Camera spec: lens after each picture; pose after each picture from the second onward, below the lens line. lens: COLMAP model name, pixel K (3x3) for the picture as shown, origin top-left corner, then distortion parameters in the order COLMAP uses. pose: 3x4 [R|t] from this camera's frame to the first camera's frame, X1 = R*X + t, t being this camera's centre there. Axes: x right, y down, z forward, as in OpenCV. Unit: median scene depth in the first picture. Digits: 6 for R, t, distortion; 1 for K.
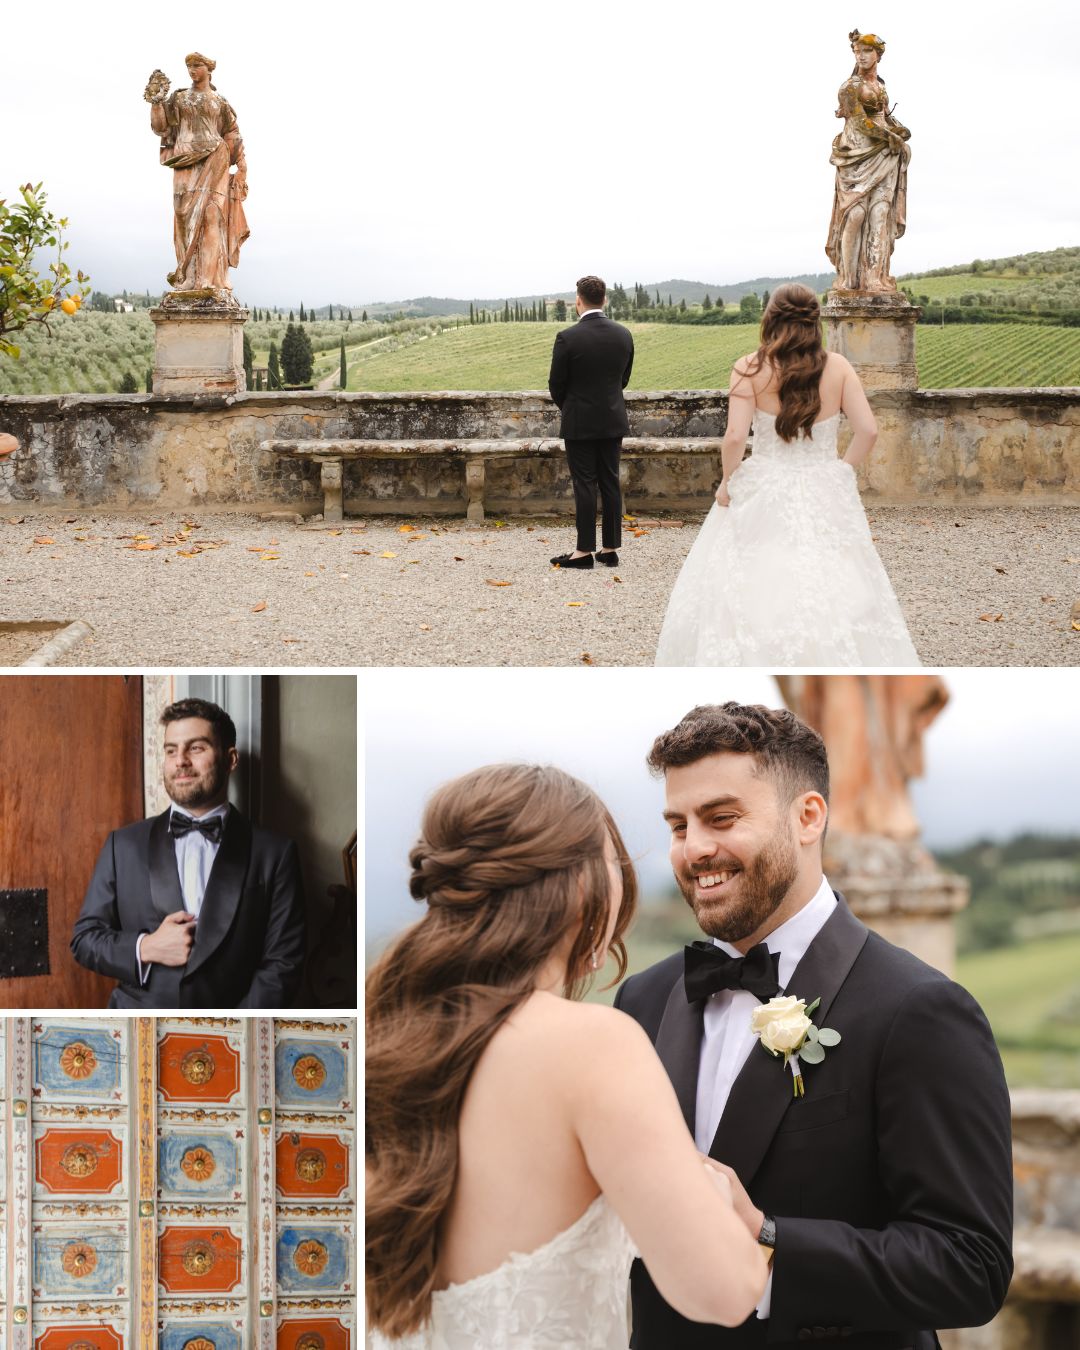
lens RADIAL K [[7051.4, 0, 540.3], [0, 7051.4, 674.6], [0, 0, 1]] dist [-0.067505, 0.000000]
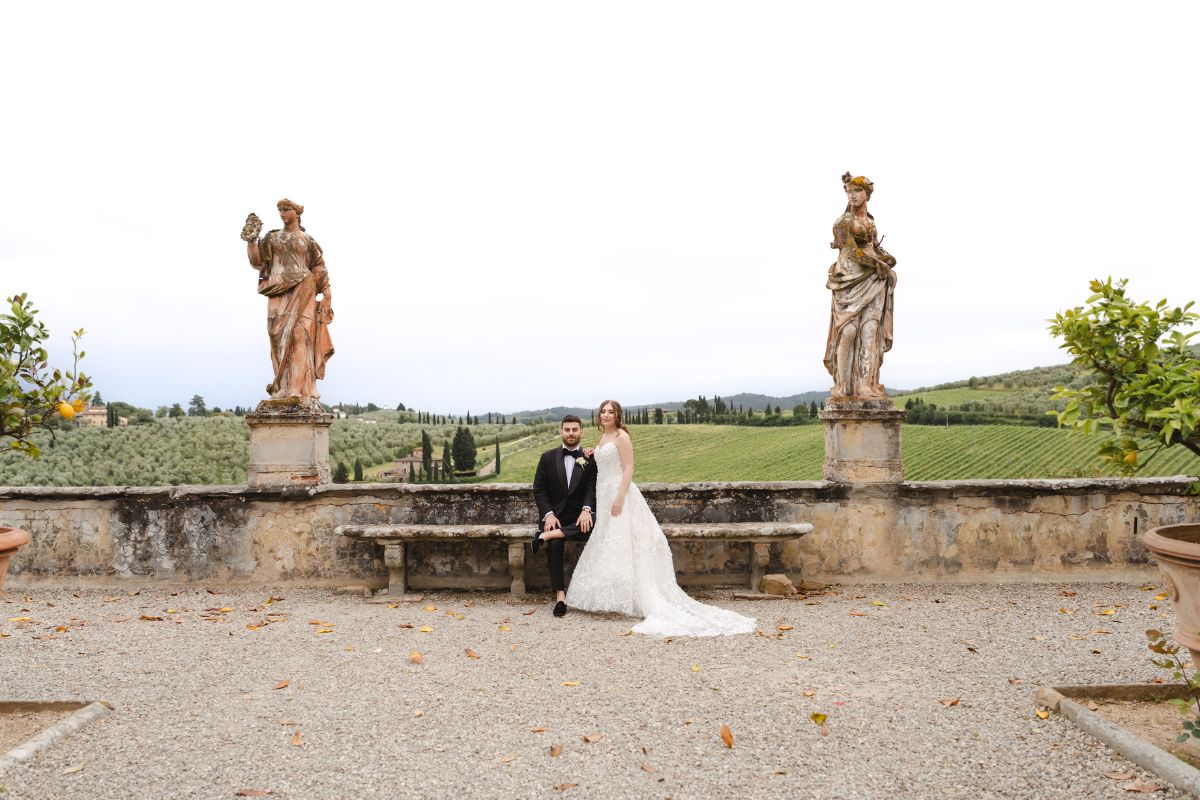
lens RADIAL K [[2124.3, 0, 599.8], [0, 2124.3, 404.2], [0, 0, 1]] dist [-0.020608, 0.000000]
pose [[0.989481, -0.004240, -0.144599, 0.054841], [-0.004427, 0.998215, -0.059563, -0.032296], [0.144594, 0.059576, 0.987696, 0.650306]]
